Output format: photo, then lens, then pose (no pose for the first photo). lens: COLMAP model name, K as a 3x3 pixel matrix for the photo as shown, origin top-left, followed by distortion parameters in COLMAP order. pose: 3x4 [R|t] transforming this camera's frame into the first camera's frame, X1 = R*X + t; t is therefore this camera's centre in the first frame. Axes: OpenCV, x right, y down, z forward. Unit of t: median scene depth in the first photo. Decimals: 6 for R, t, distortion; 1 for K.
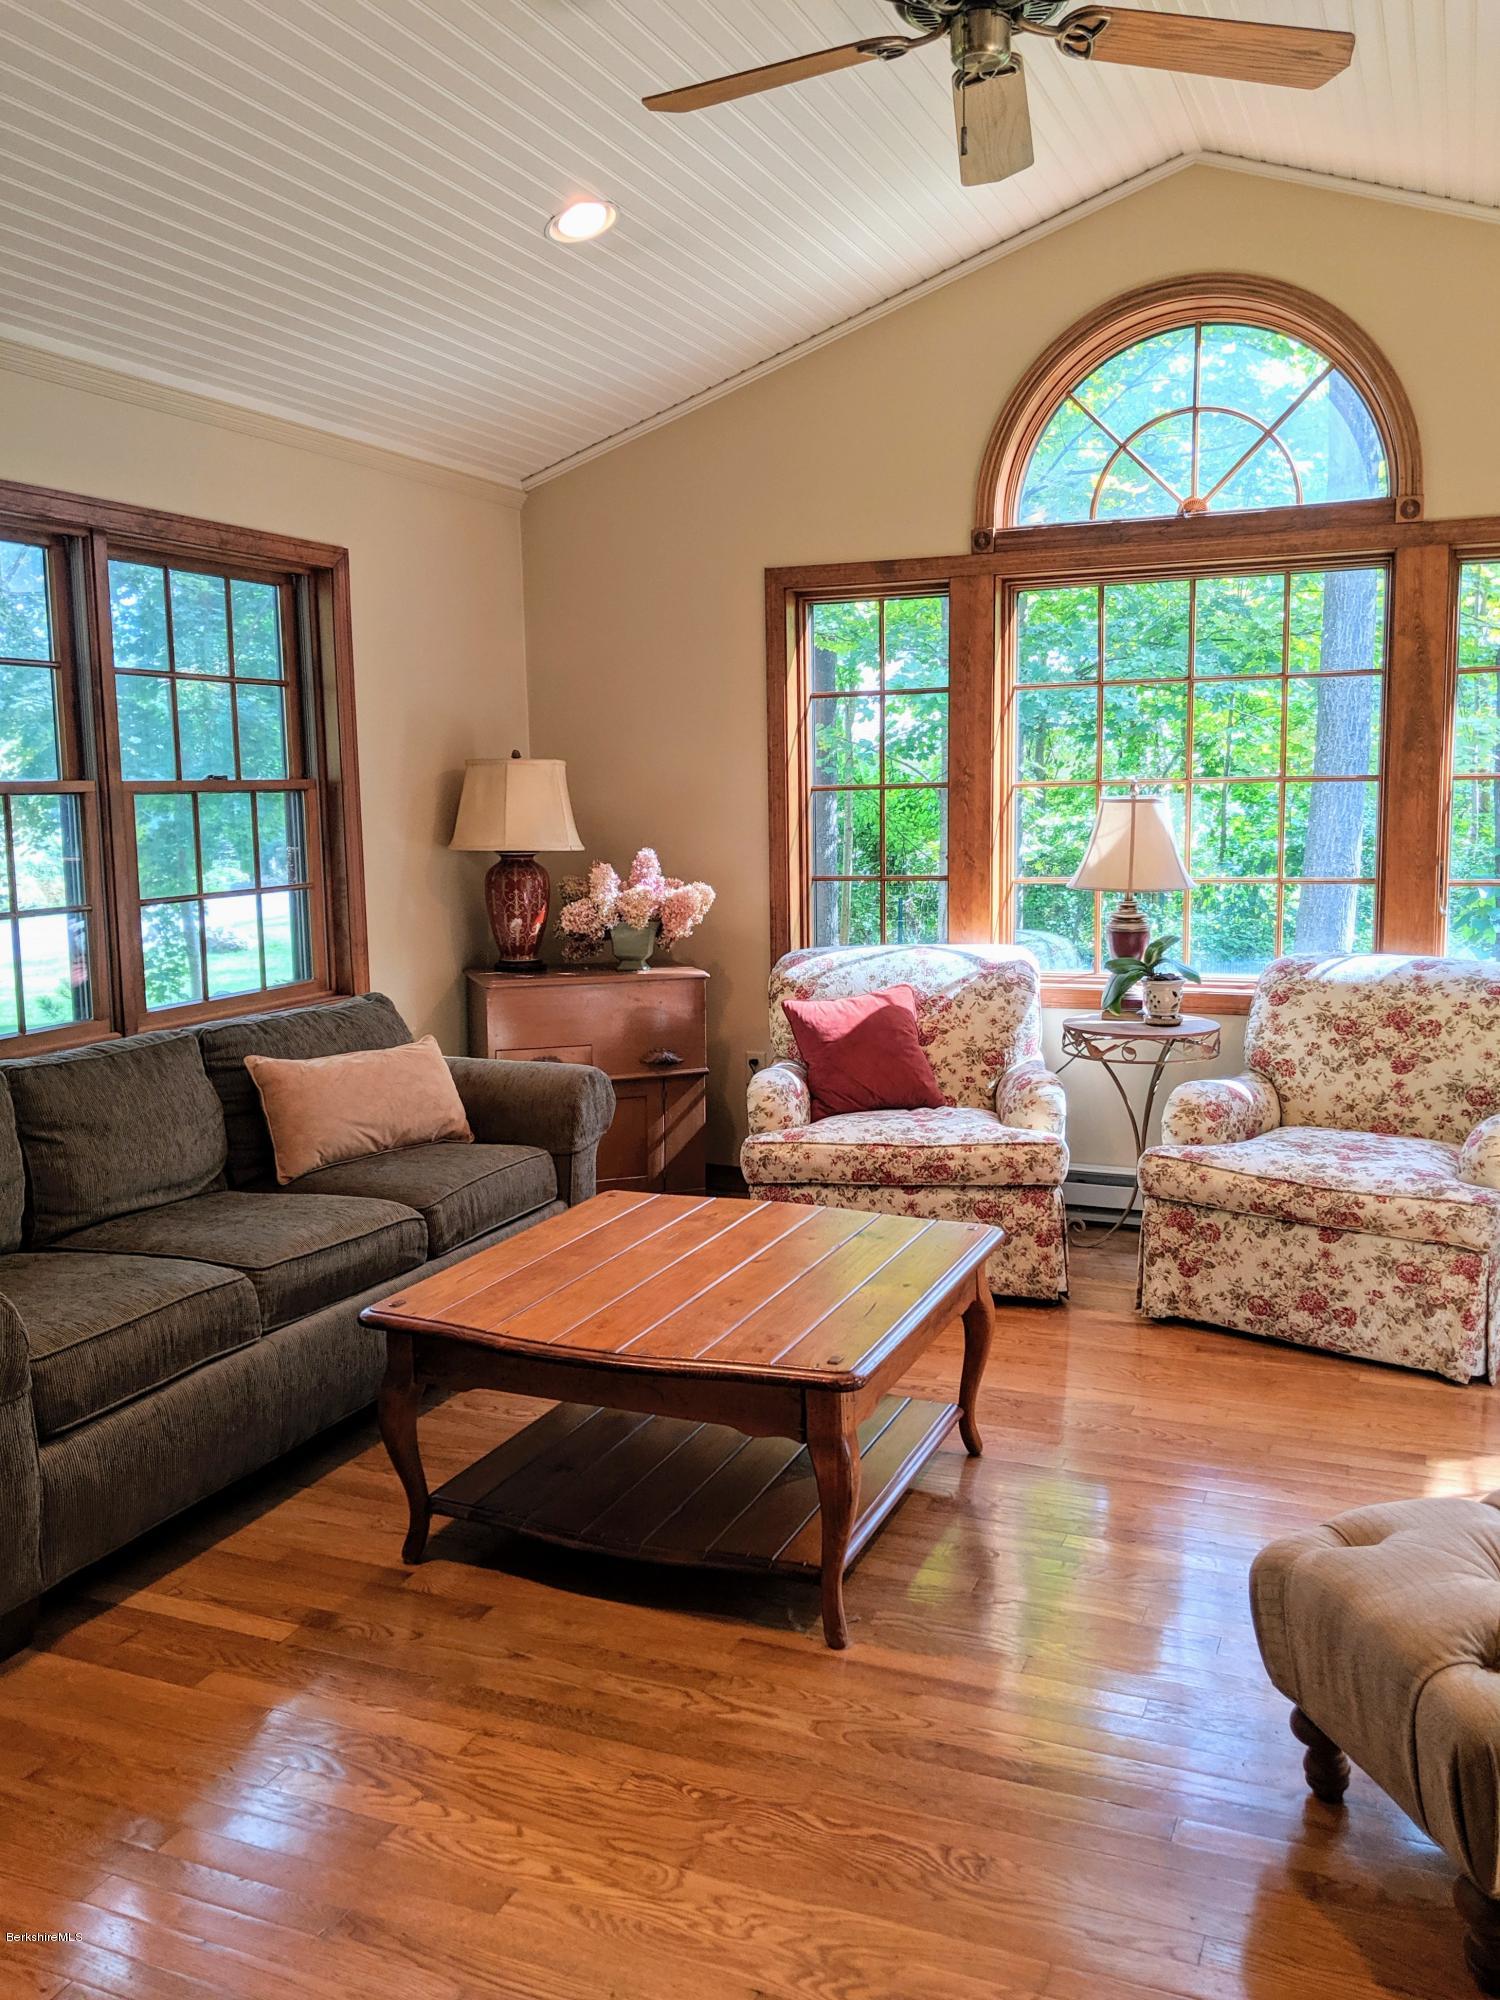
lens RADIAL K [[1604.9, 0, 750.0], [0, 1604.9, 1000.0], [0, 0, 1]] dist [0.083884, -0.169034]
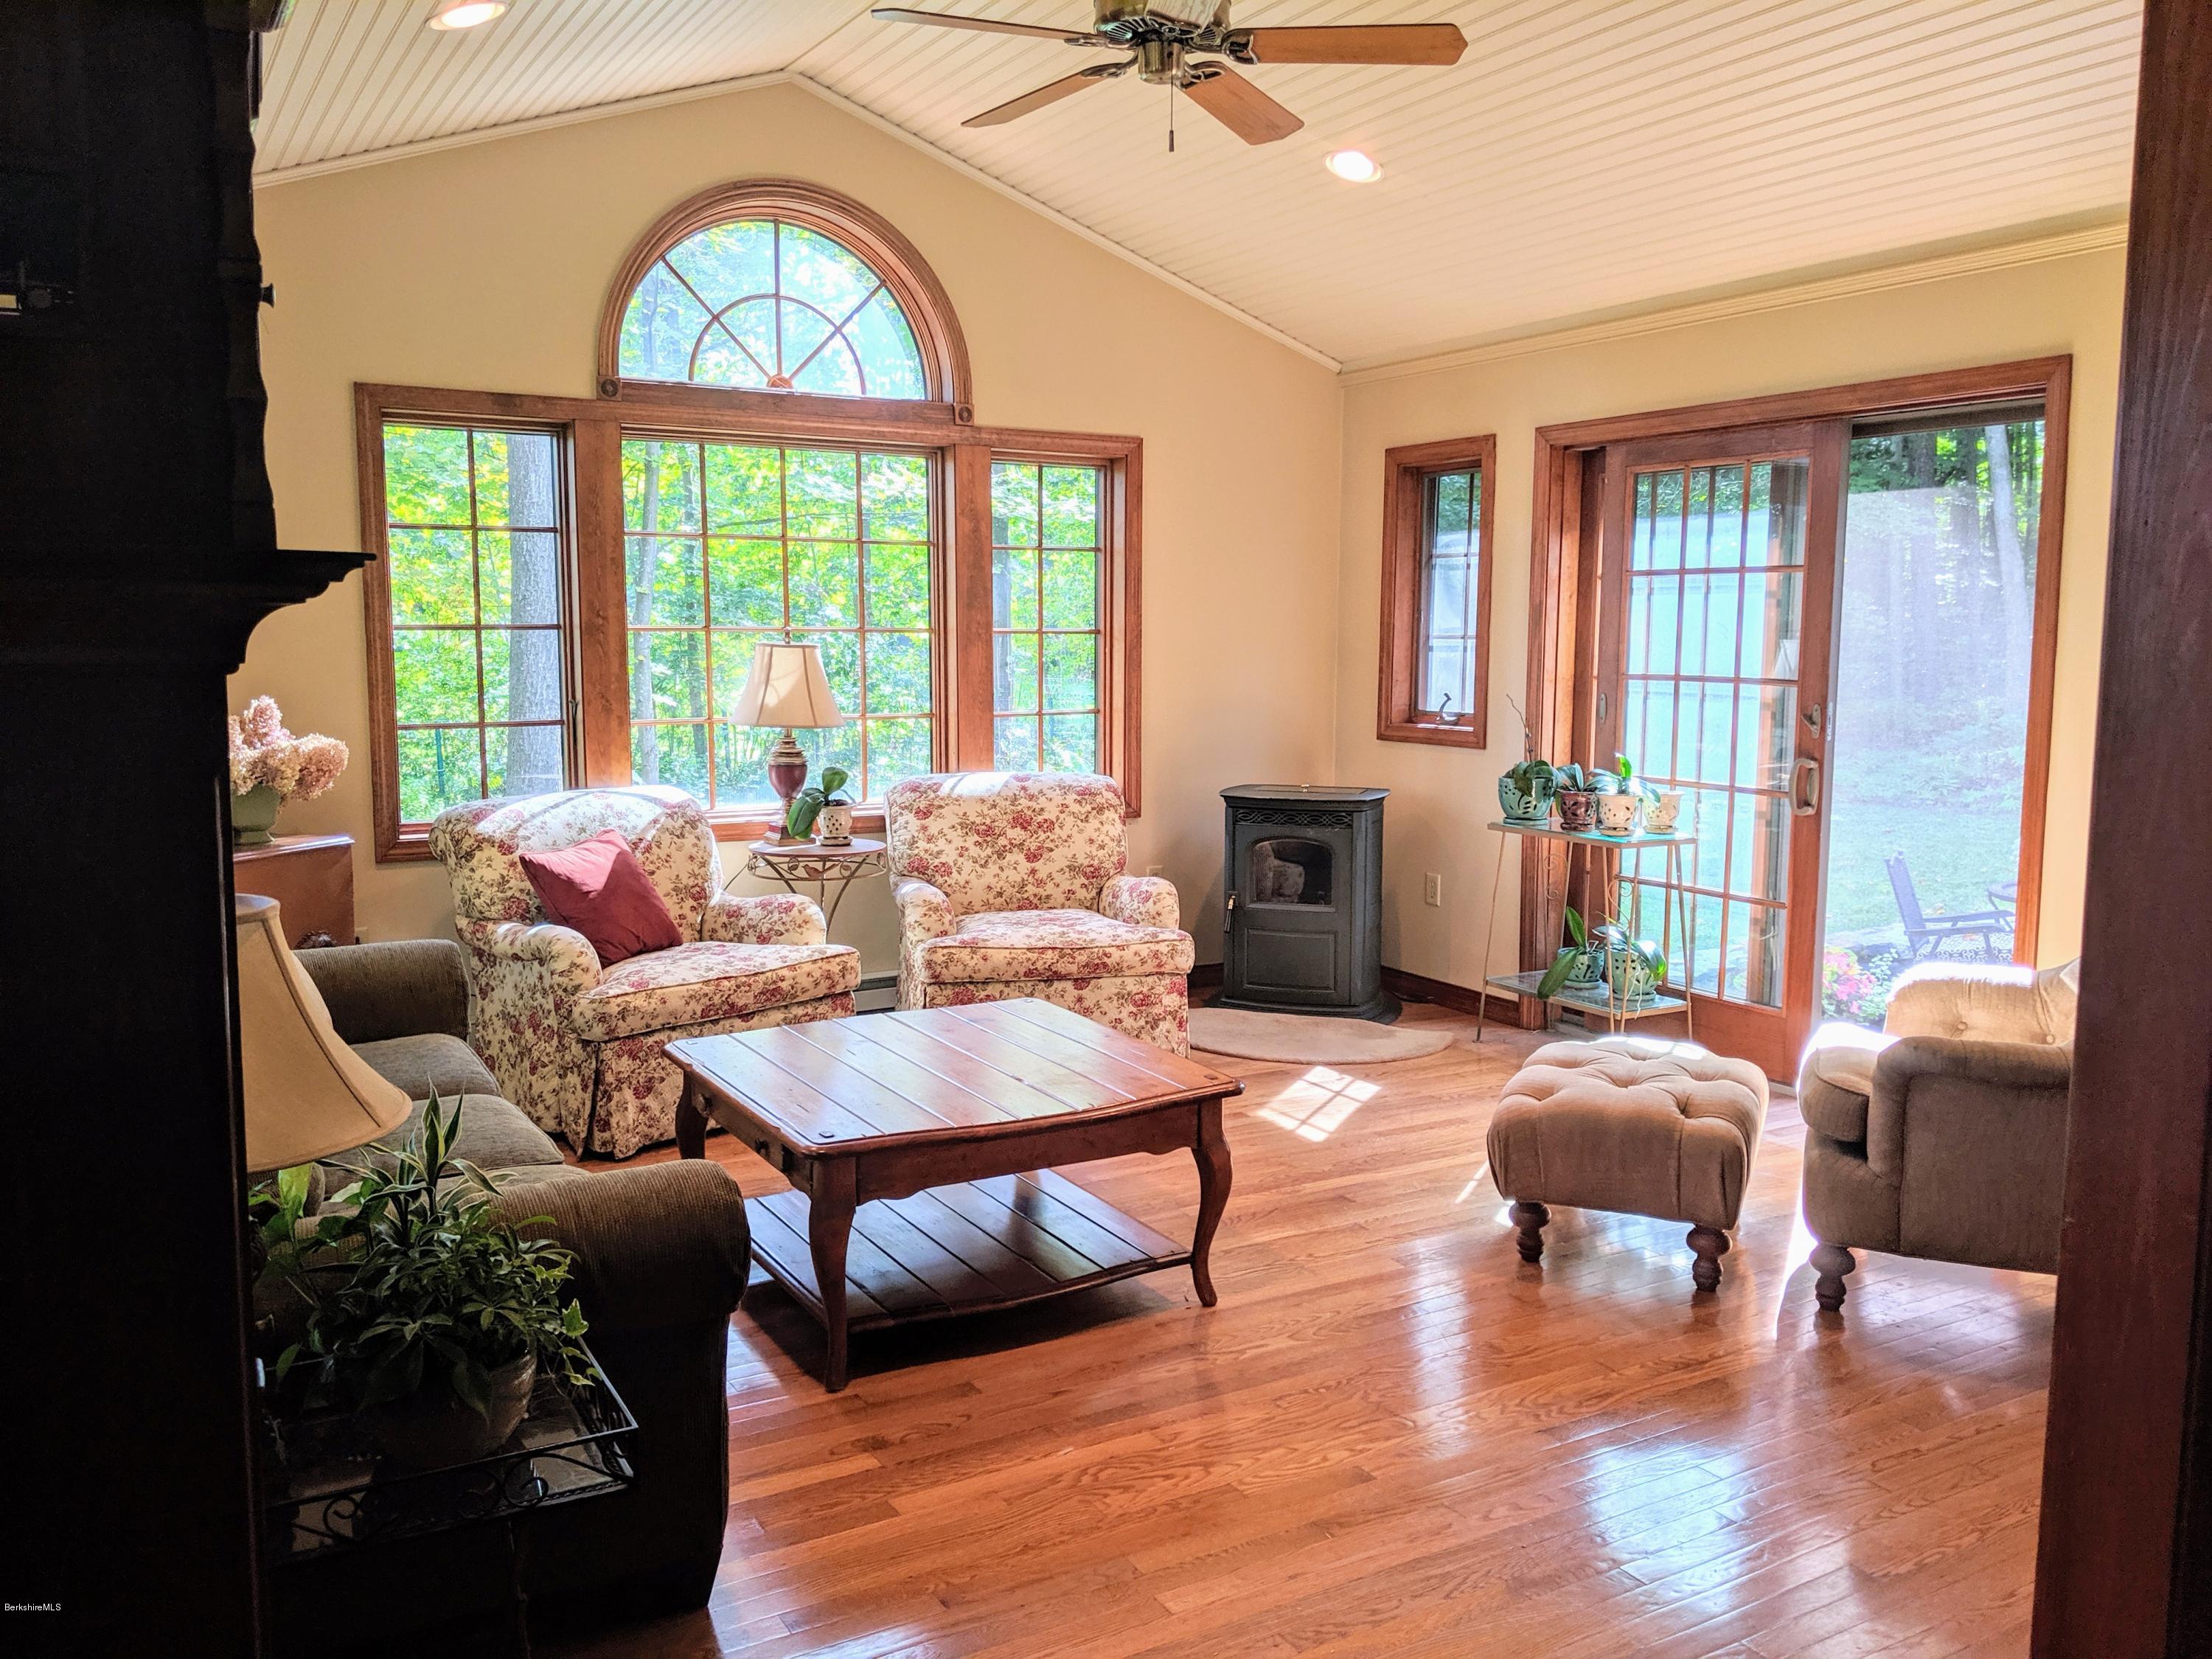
lens RADIAL K [[1775.1, 0, 1106.0], [0, 1775.1, 829.5], [0, 0, 1]] dist [0.083884, -0.169034]
pose [[0.583595, -0.075774, 0.808502, -0.678984], [0.091005, 0.995468, 0.027608, -0.013505], [-0.806929, 0.057465, 0.587846, 0.124356]]
